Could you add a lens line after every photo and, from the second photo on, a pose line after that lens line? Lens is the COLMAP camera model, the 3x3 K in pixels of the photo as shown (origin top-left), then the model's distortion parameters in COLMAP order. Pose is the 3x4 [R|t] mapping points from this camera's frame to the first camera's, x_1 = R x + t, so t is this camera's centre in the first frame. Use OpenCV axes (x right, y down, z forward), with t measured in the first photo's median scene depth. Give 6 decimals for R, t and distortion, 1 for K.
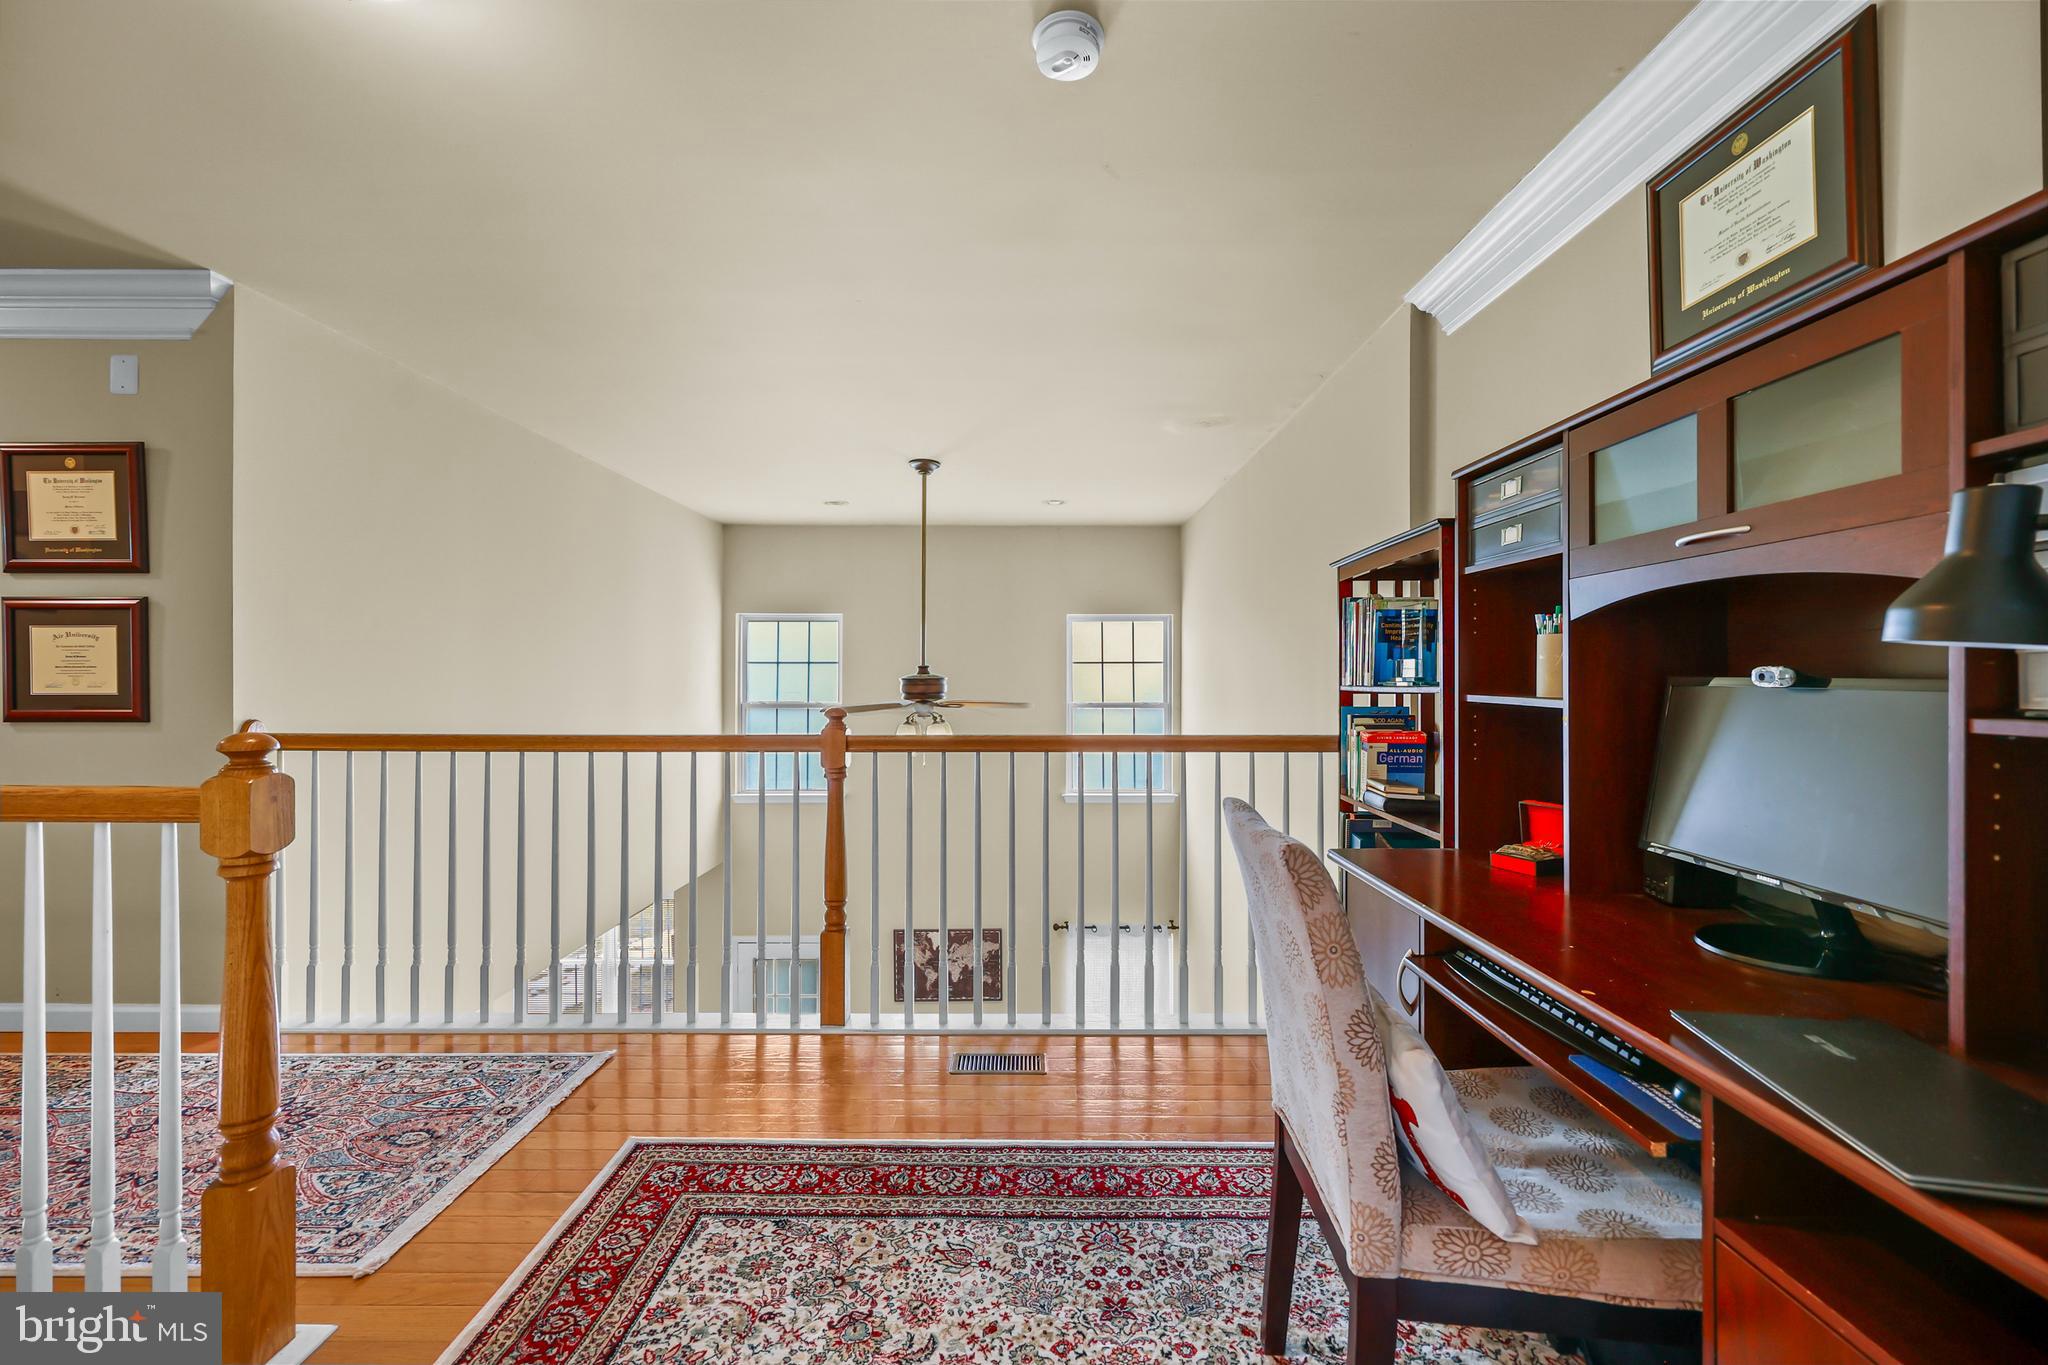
lens RADIAL K [[822.8, 0, 1028.0], [0, 822.8, 675.3], [0, 0, 1]] dist [-0.001489, -0.000162]
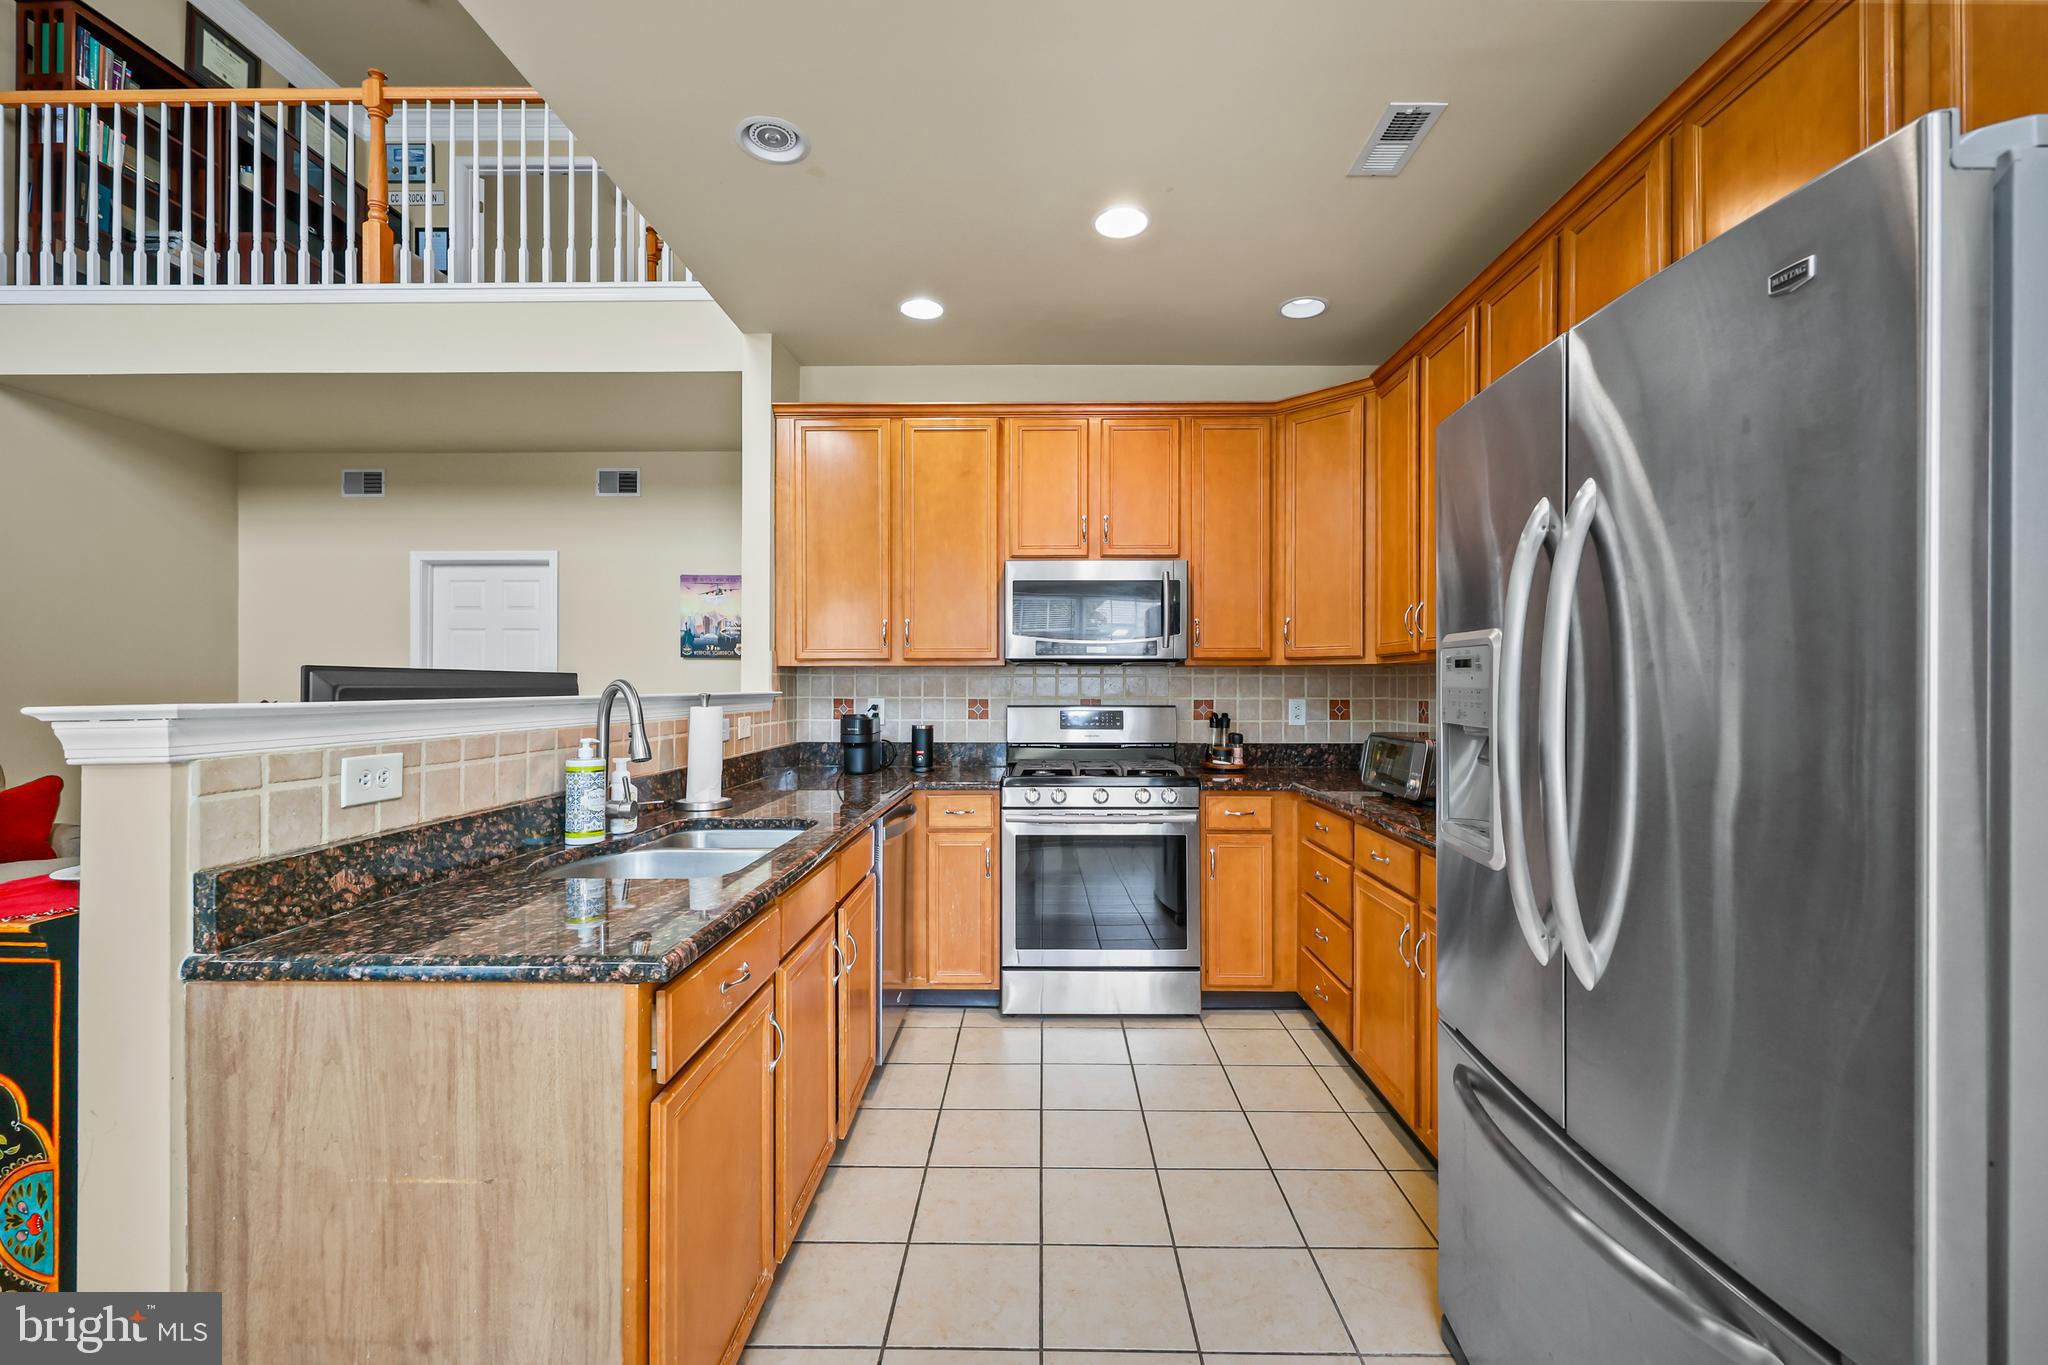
lens RADIAL K [[832.1, 0, 1031.2], [0, 832.1, 686.4], [0, 0, 1]] dist [0.000112, 0.000197]
pose [[-0.999822, -0.005524, 0.018064, -2.140073], [-0.005592, 0.999978, -0.003703, 1.693581], [-0.018043, -0.003803, -0.999830, 3.707433]]
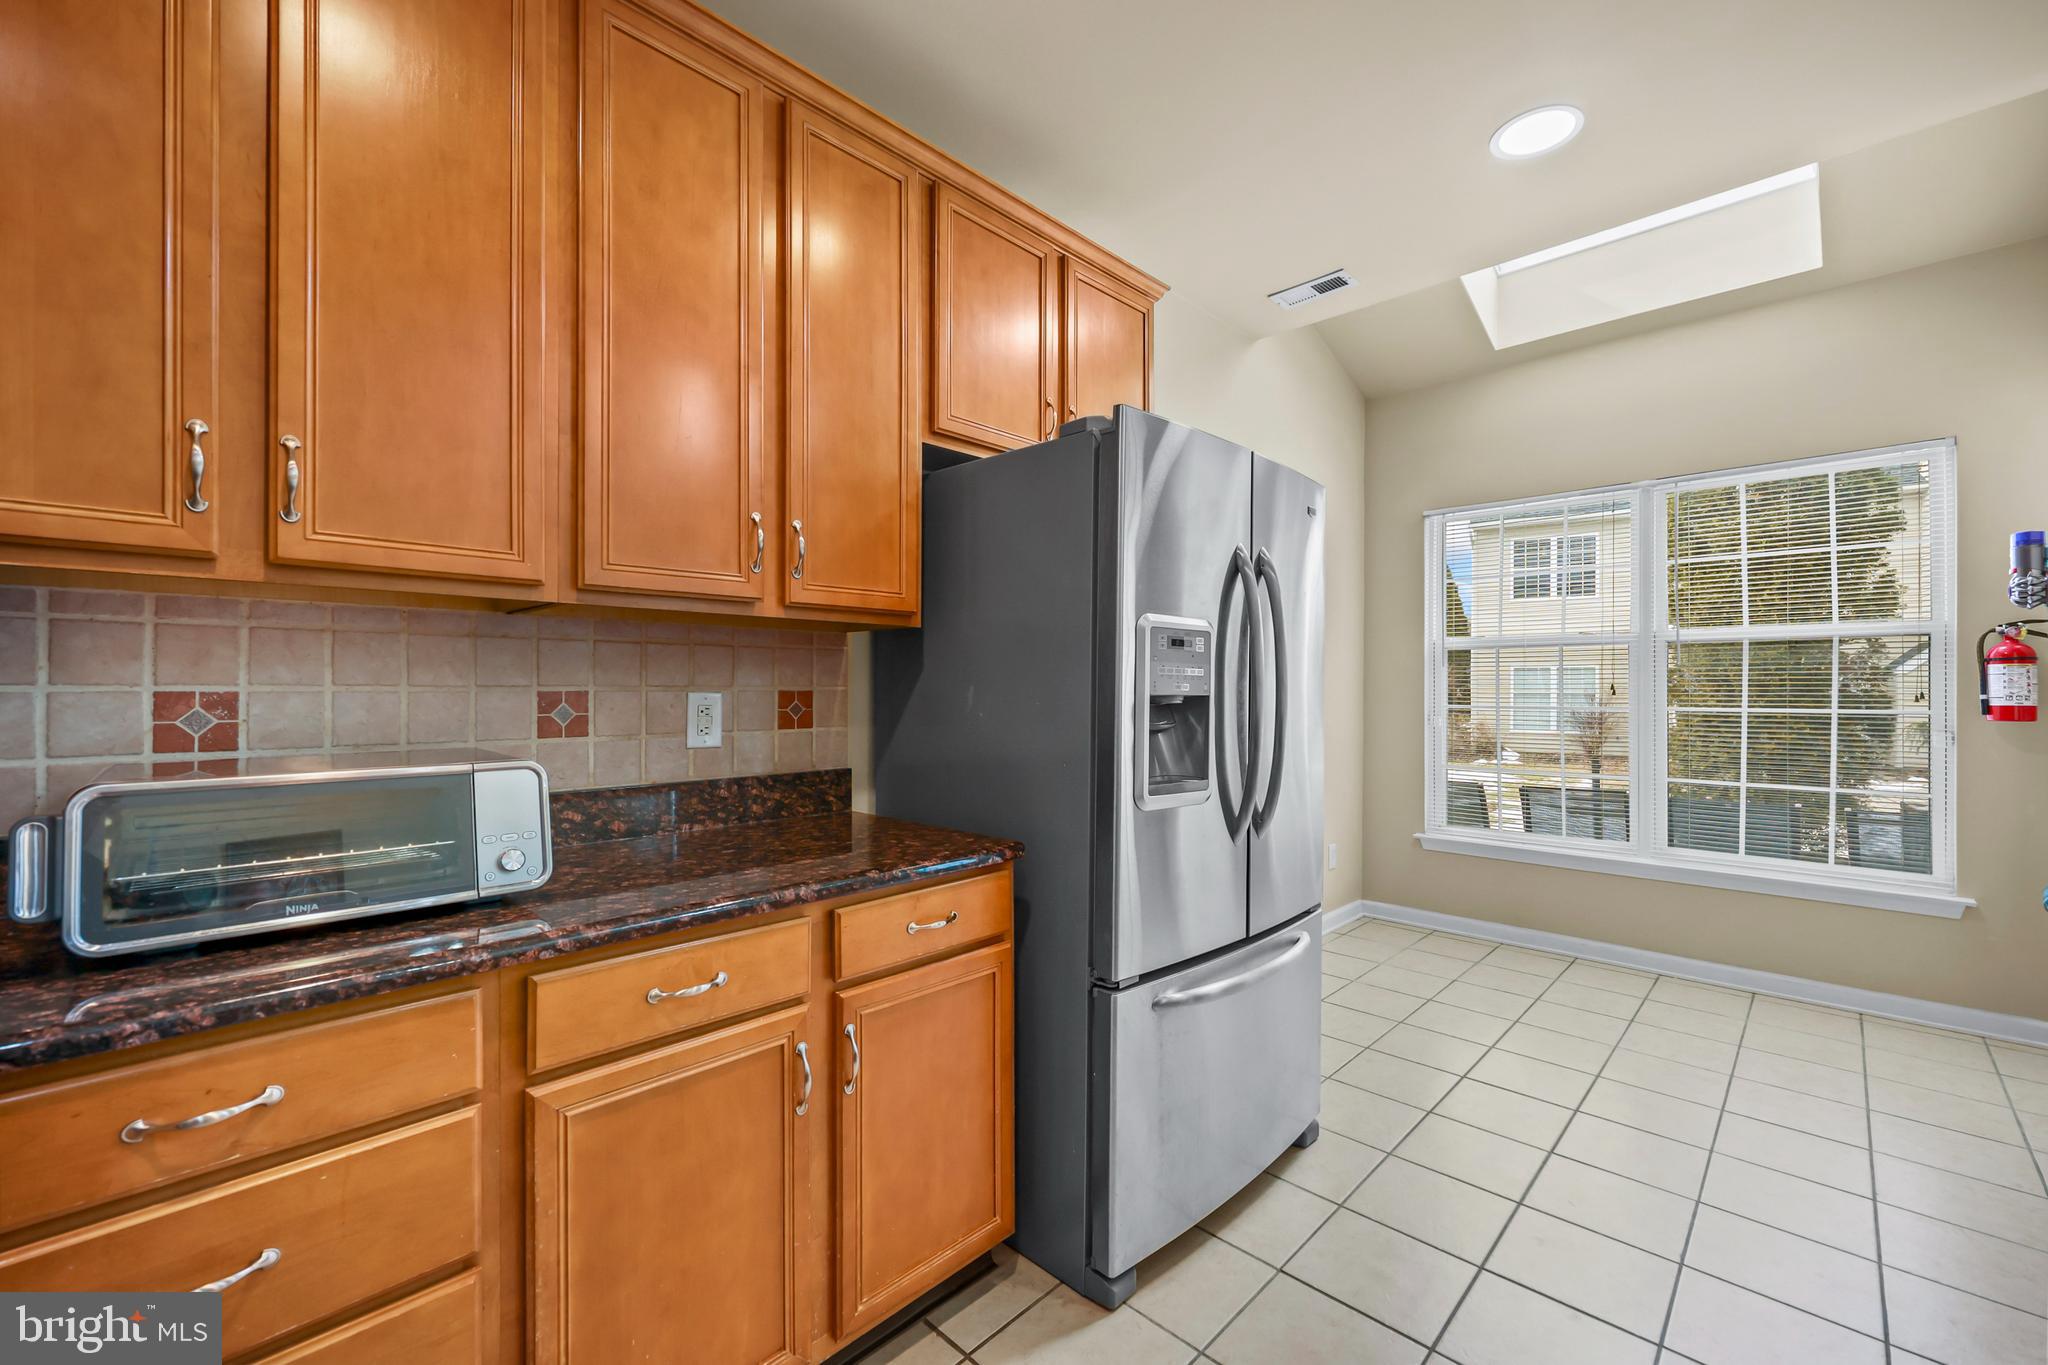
lens RADIAL K [[832.1, 0, 1031.2], [0, 832.1, 686.4], [0, 0, 1]] dist [0.000112, 0.000197]
pose [[0.715190, -0.003317, -0.698922, -2.001319], [0.004614, 0.999989, -0.000023, 1.715073], [0.698915, -0.003208, 0.715197, 2.095562]]
